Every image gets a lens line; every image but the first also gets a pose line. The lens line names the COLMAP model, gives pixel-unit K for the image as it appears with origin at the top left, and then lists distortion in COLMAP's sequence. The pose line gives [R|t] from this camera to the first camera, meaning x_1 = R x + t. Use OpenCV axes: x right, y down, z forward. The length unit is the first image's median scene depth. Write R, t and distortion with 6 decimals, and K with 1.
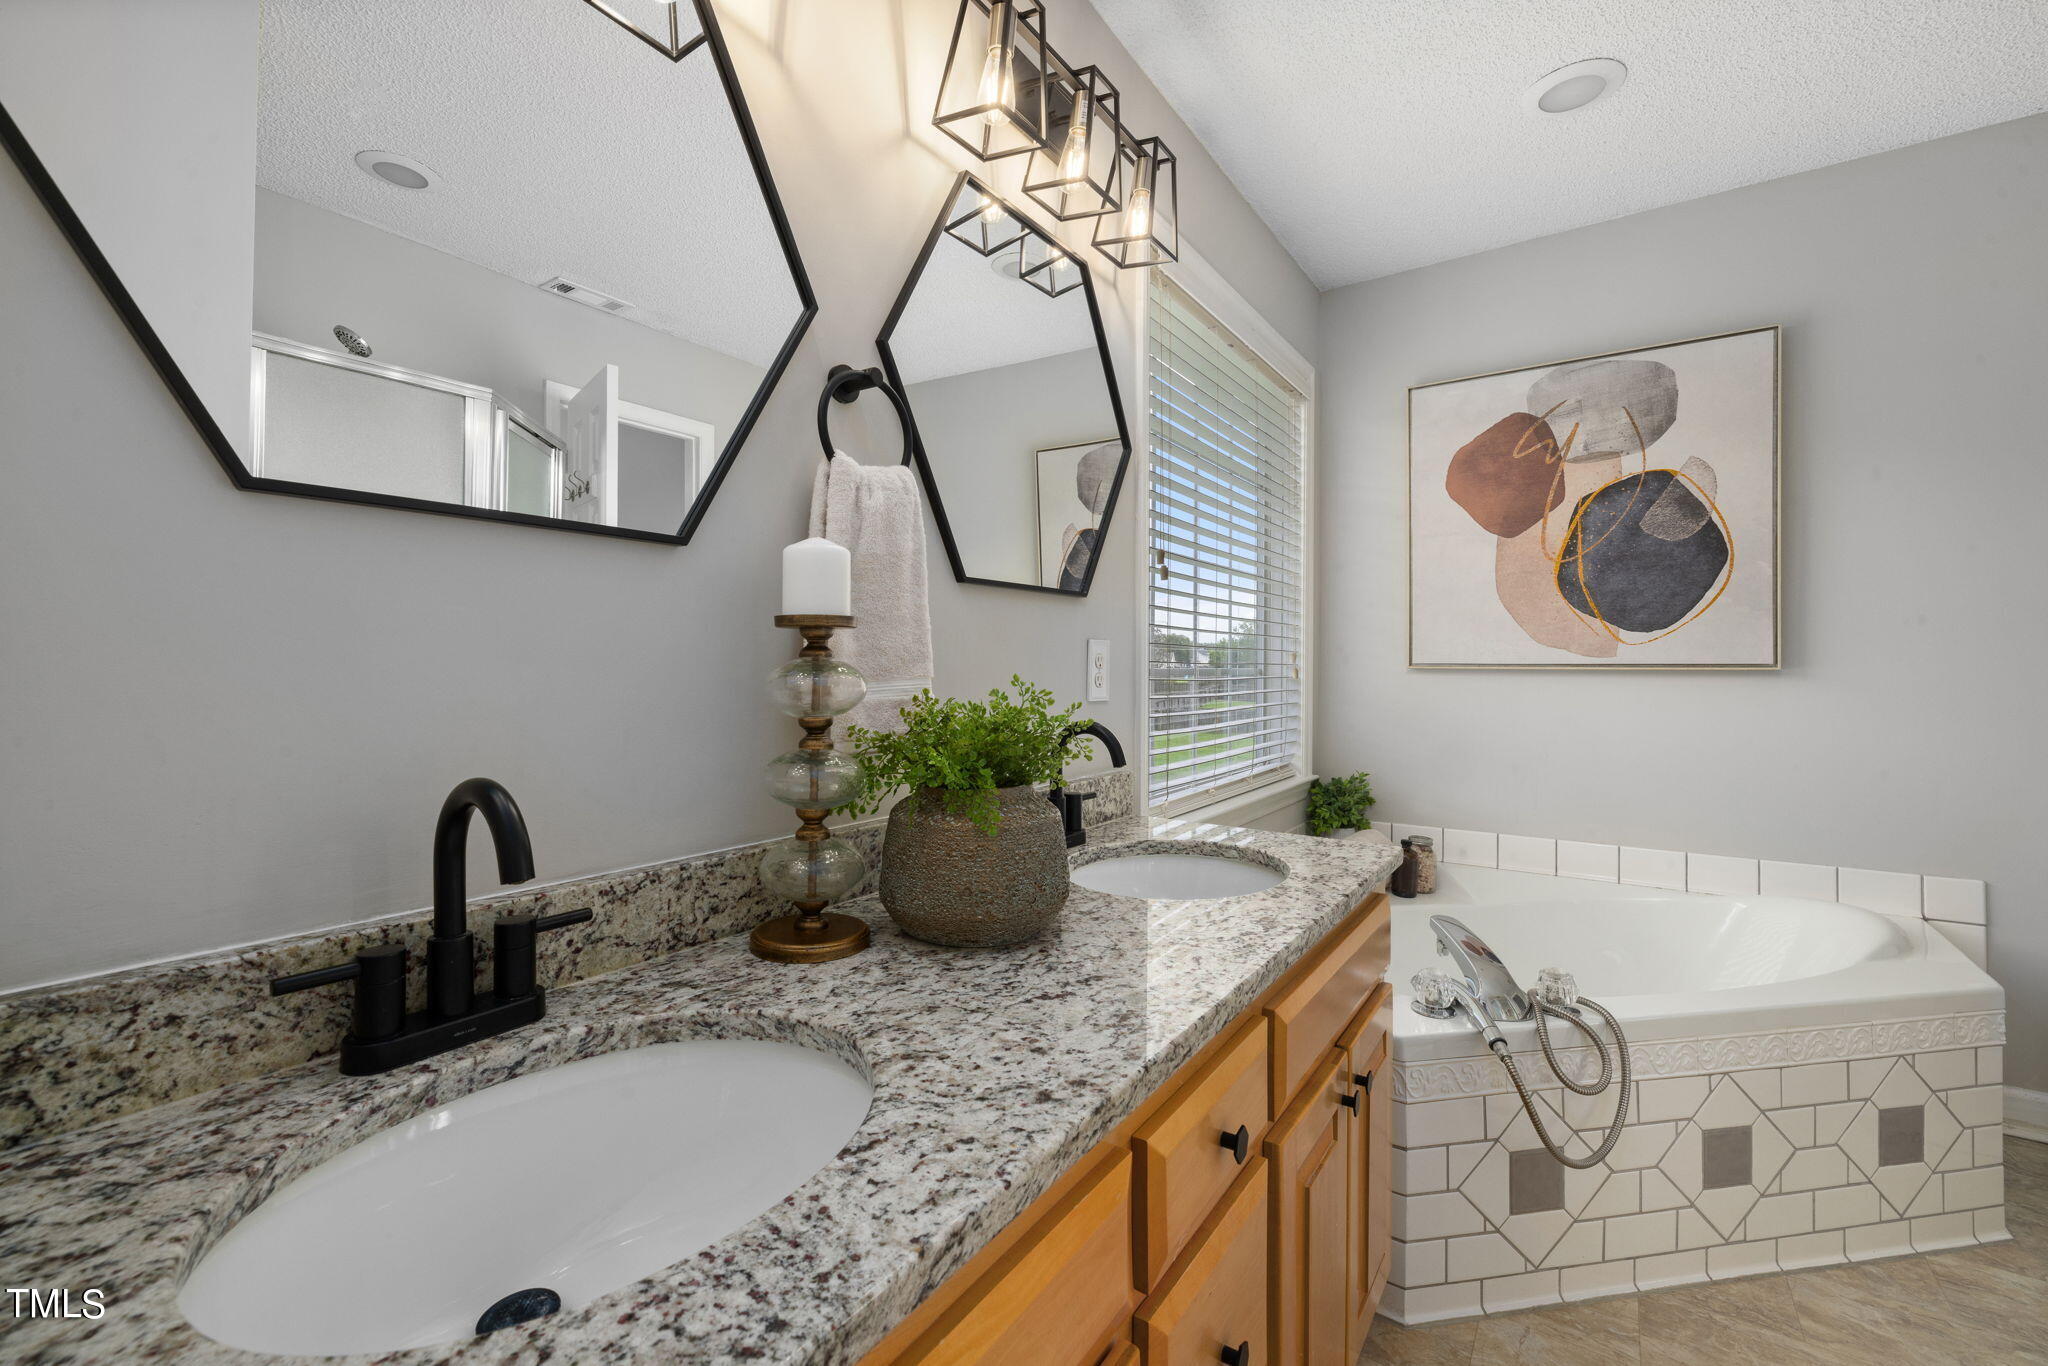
lens RADIAL K [[858.6, 0, 1015.7], [0, 858.6, 672.6], [0, 0, 1]] dist [0.002146, -0.000388]
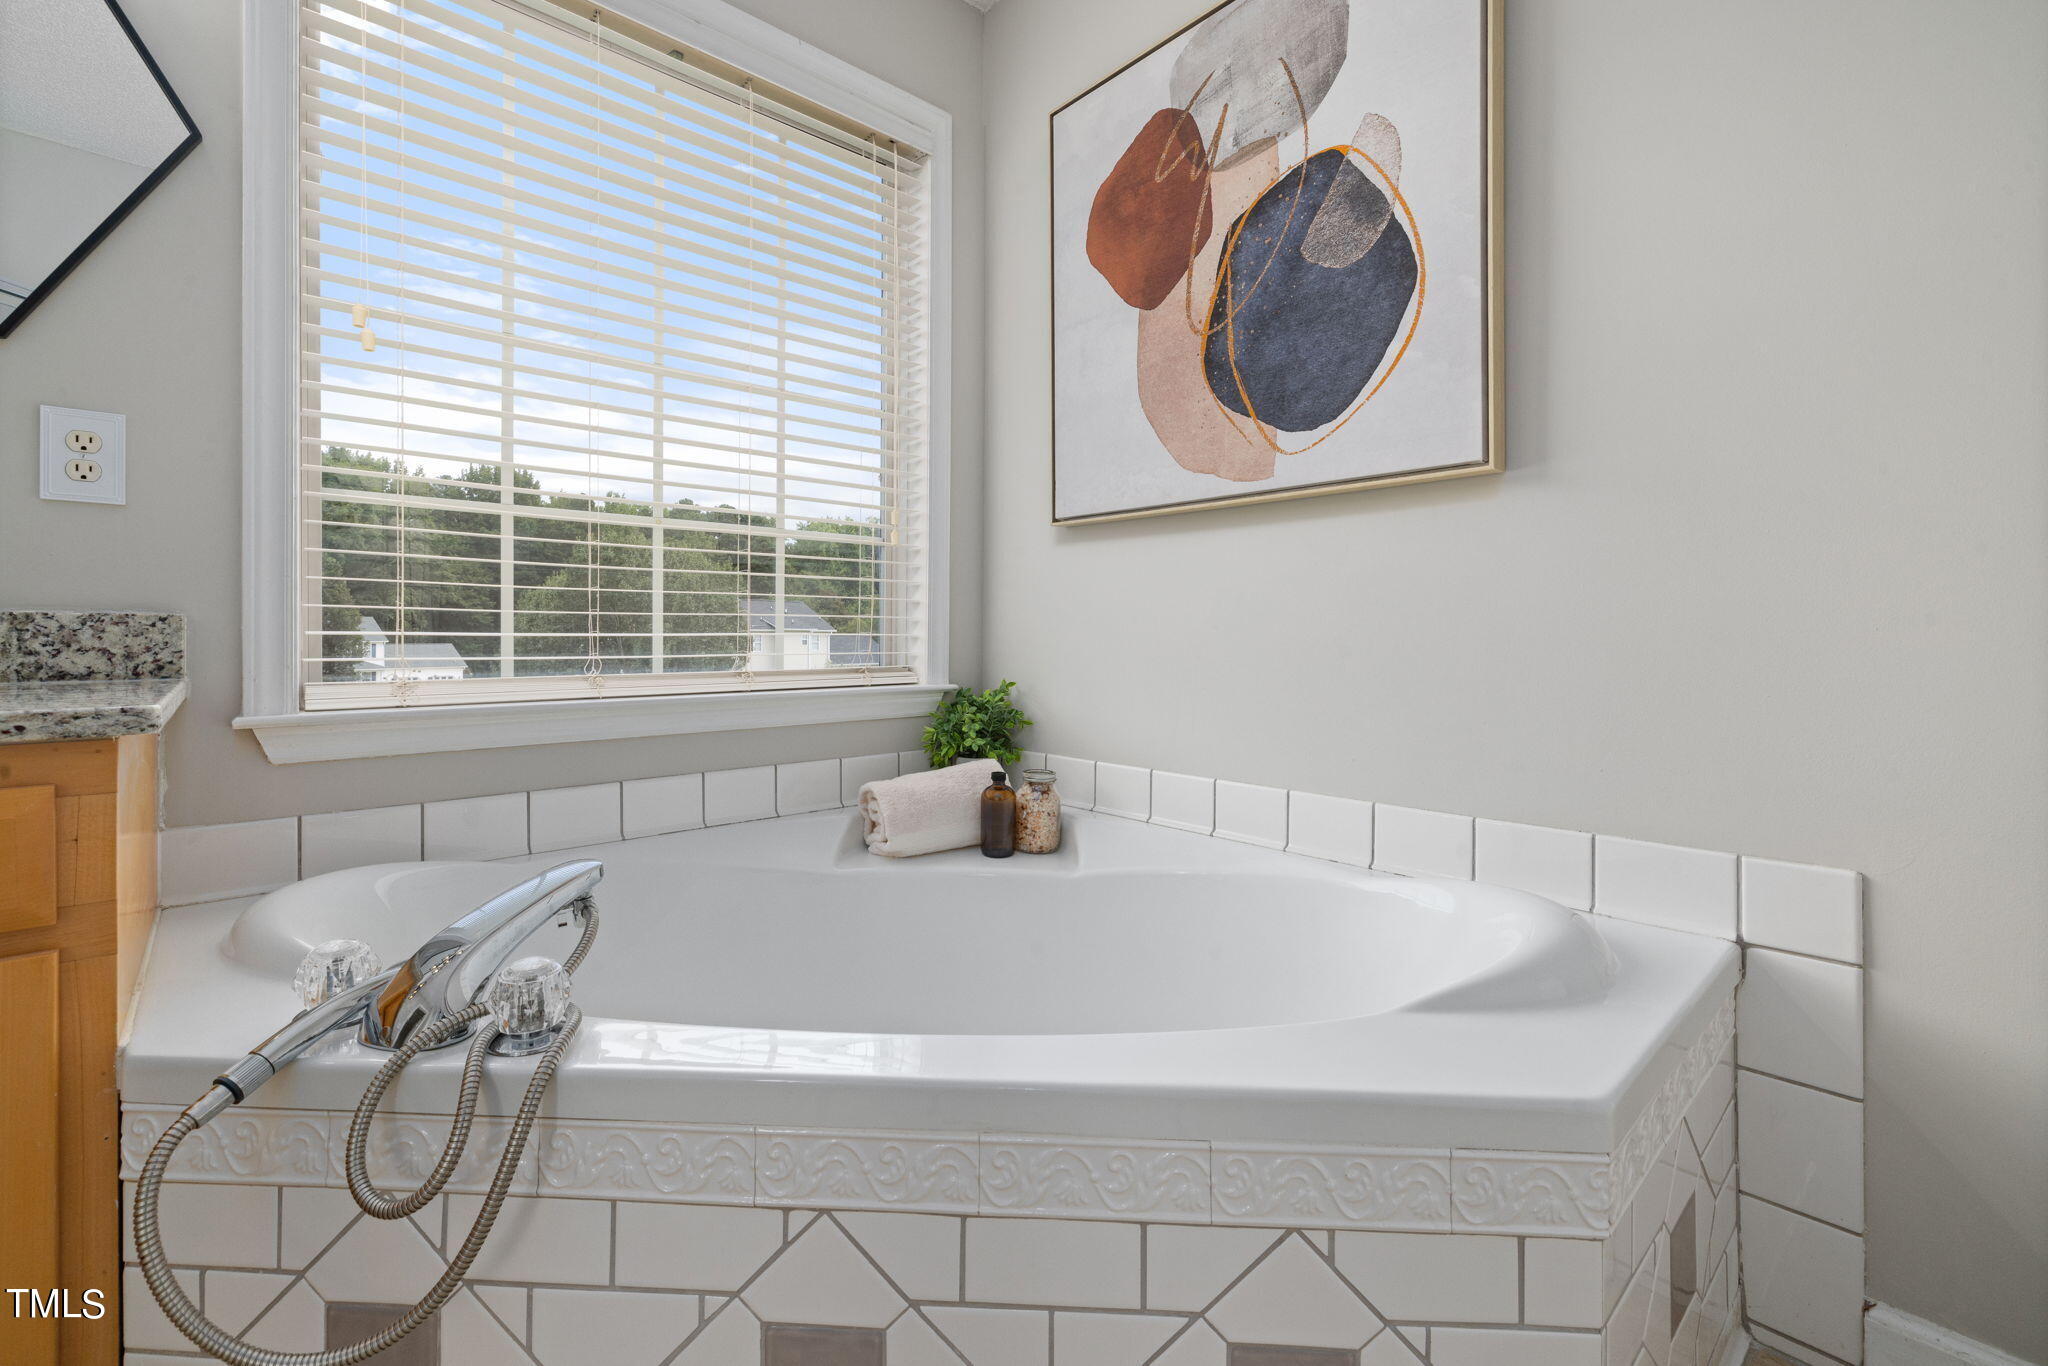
lens RADIAL K [[866.5, 0, 1019.8], [0, 866.5, 651.0], [0, 0, 1]] dist [-0.002245, -0.000021]
pose [[0.972828, 0.005789, -0.231455, 0.661522], [-0.004341, 0.999968, 0.006765, 0.099934], [0.231487, -0.005576, 0.972822, 0.361363]]
